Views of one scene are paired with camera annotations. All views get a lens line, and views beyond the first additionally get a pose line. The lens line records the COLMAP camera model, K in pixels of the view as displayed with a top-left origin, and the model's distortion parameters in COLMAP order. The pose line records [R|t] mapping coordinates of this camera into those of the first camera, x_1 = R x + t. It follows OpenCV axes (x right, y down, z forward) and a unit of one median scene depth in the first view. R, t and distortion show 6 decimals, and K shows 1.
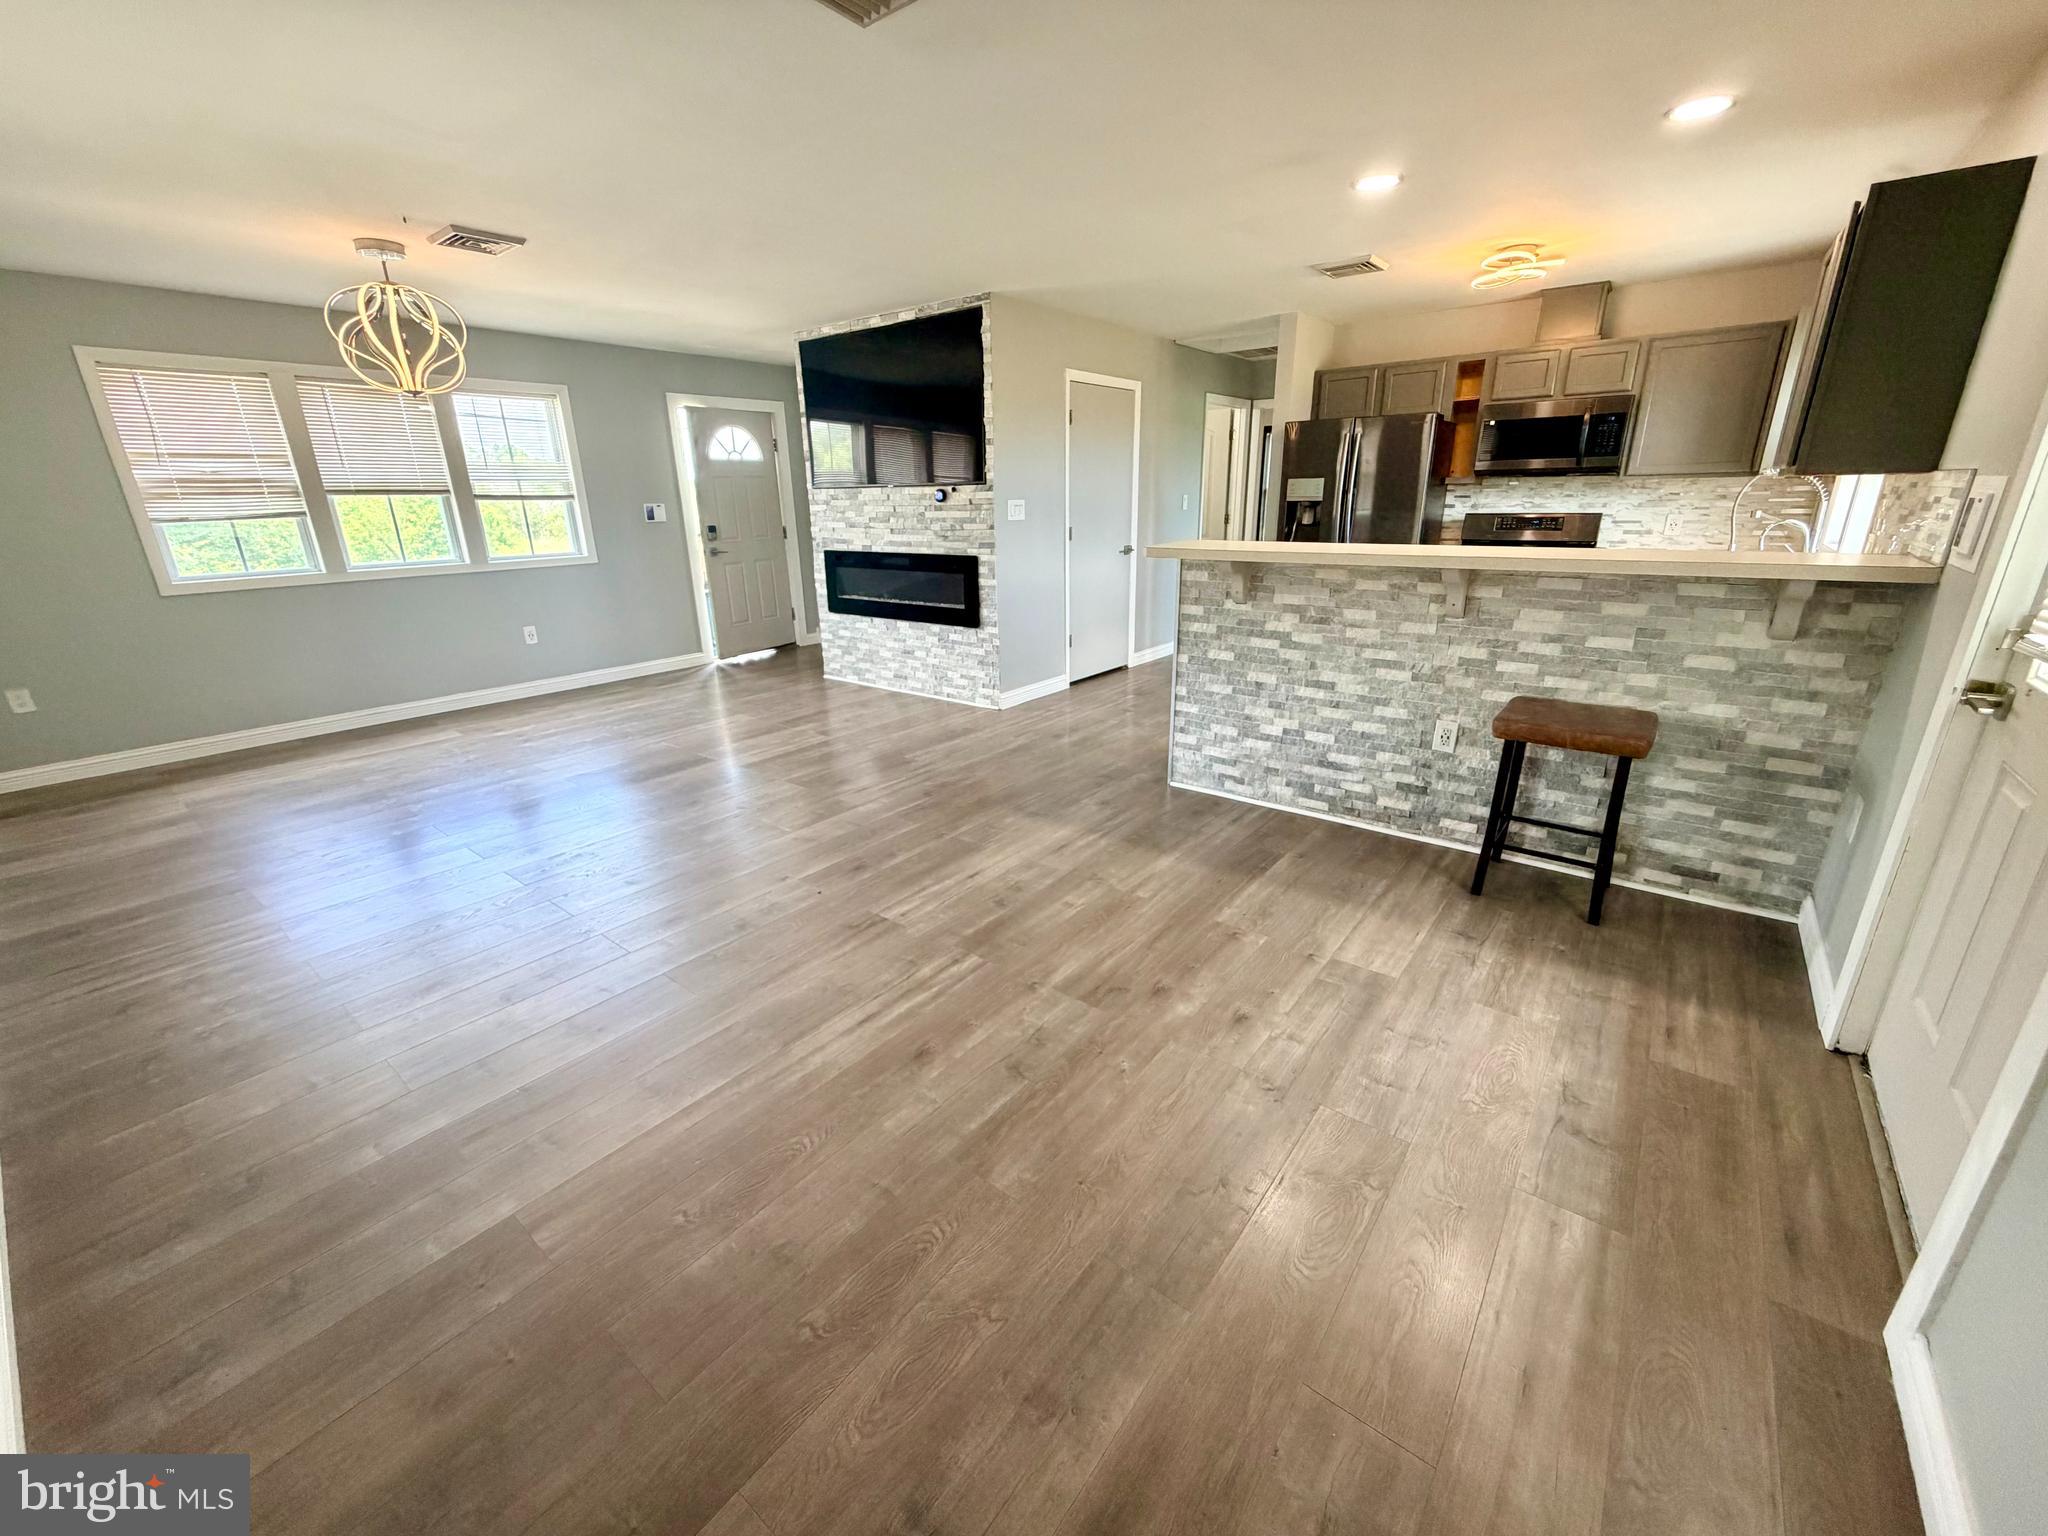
lens RADIAL K [[822.5, 0, 1026.8], [0, 822.5, 772.5], [0, 0, 1]] dist [-0.000320, 0.000850]
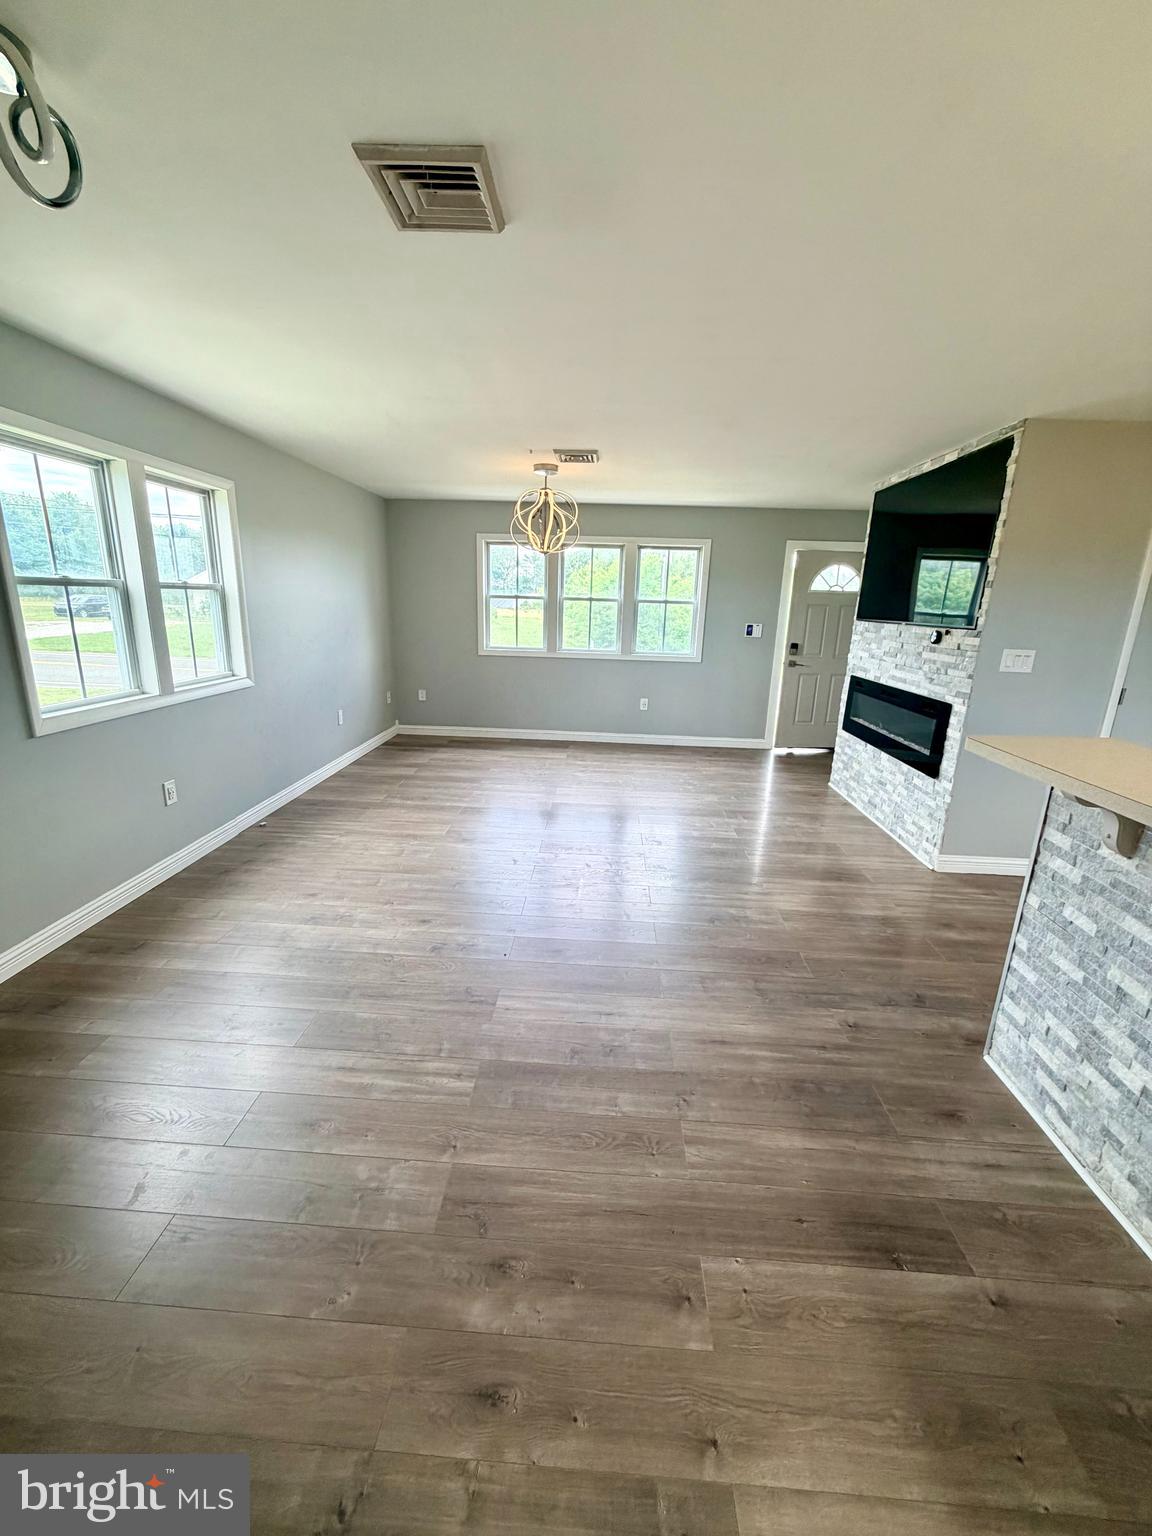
lens RADIAL K [[616.9, 0, 574.0], [0, 616.9, 765.5], [0, 0, 1]] dist [-0.000320, 0.000850]
pose [[0.571923, 0.245794, -0.782617, 0.262688], [-0.302595, 0.949985, 0.077228, -0.128478], [0.762457, 0.192648, 0.617694, 0.276232]]
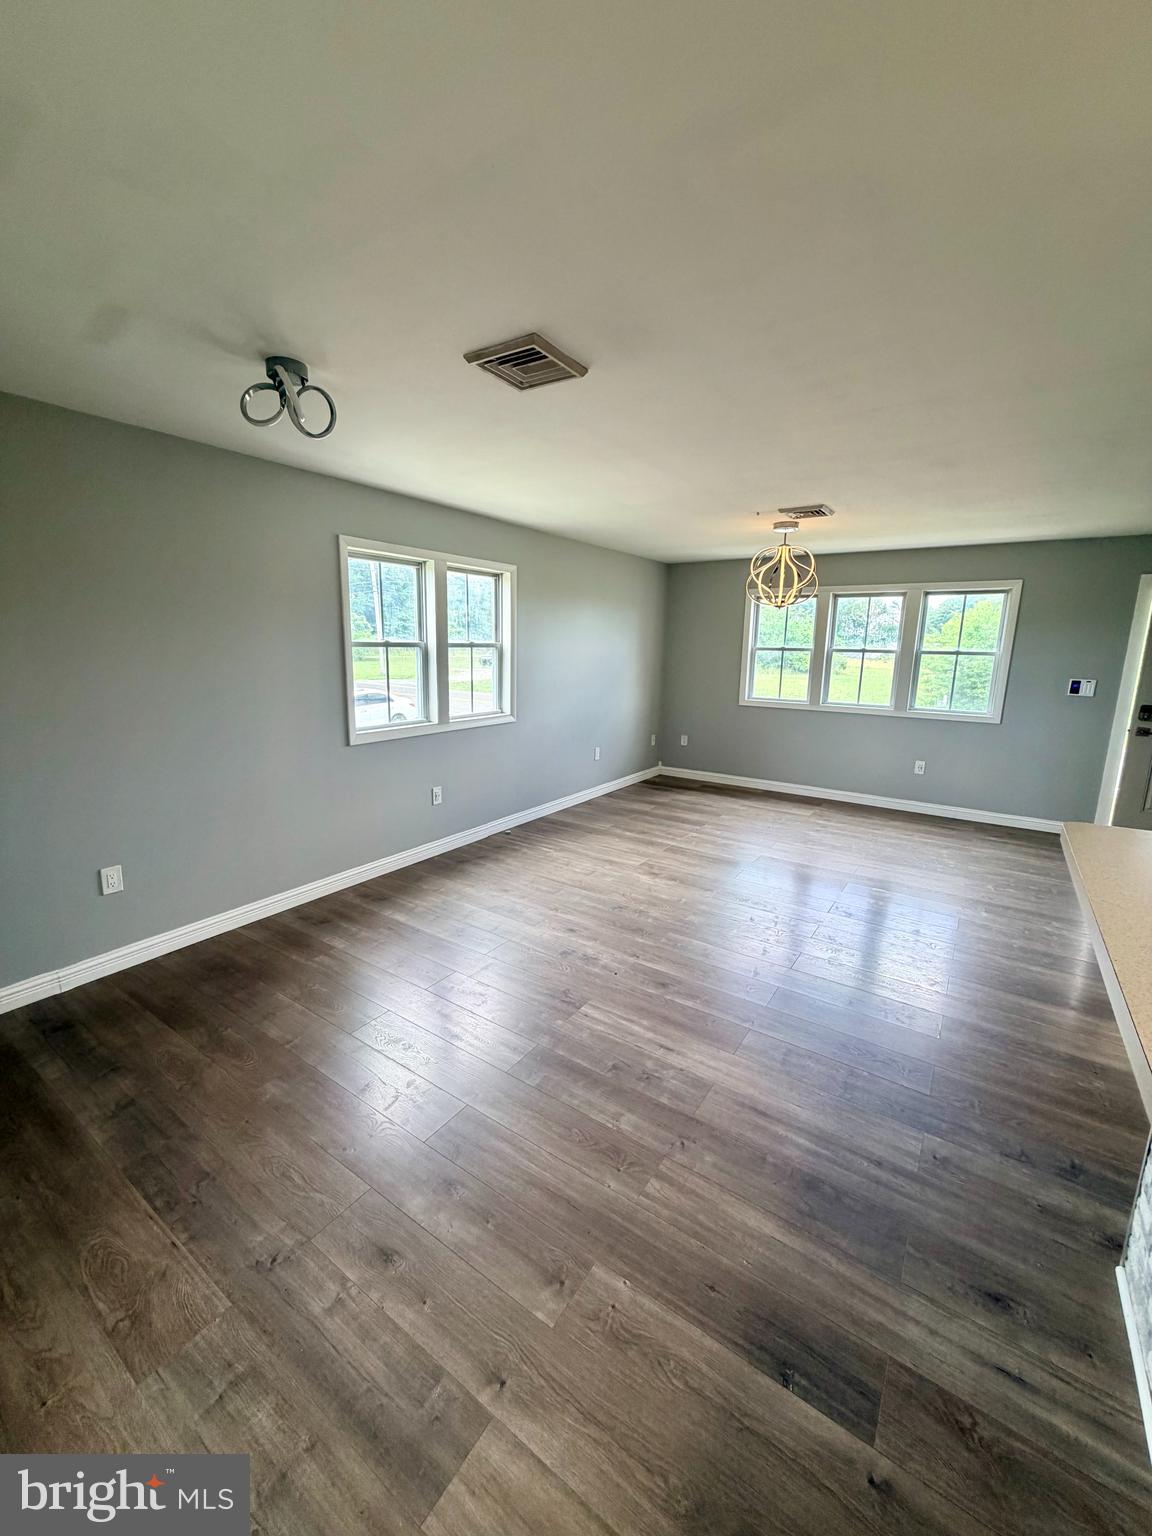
lens RADIAL K [[616.9, 0, 568.9], [0, 616.9, 763.9], [0, 0, 1]] dist [-0.000320, 0.000850]
pose [[0.054827, 0.211738, -0.975787, 0.376368], [-0.339738, 0.922905, 0.181174, -0.187614], [0.938921, 0.321579, 0.122535, 0.414915]]
